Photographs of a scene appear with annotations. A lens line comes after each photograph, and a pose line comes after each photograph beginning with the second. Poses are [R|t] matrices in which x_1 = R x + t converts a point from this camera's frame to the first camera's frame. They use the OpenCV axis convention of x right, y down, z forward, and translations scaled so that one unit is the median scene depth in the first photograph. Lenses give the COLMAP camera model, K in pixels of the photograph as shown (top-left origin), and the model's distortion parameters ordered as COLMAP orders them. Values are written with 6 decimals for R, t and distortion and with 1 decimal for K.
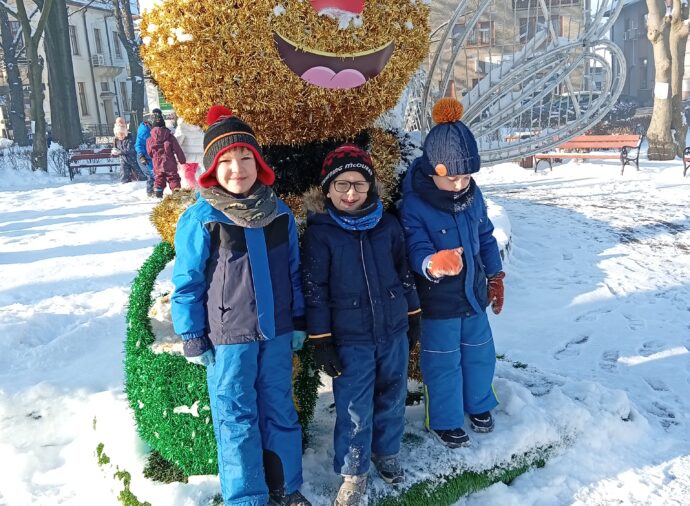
lens RADIAL K [[580.8, 0, 344.0], [0, 580.8, 275.1], [0, 0, 1]] dist [0.154663, -0.227690]
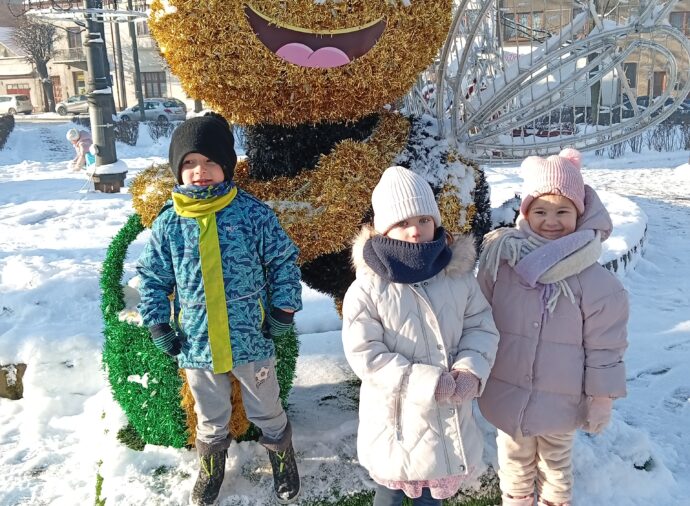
lens RADIAL K [[589.6, 0, 345.1], [0, 589.6, 275.3], [0, 0, 1]] dist [0.061830, -0.006280]
pose [[0.970966, 0.113597, -0.210523, 0.229099], [-0.109106, 0.993487, 0.032865, -0.018791], [0.212885, -0.008942, 0.977036, 0.064445]]
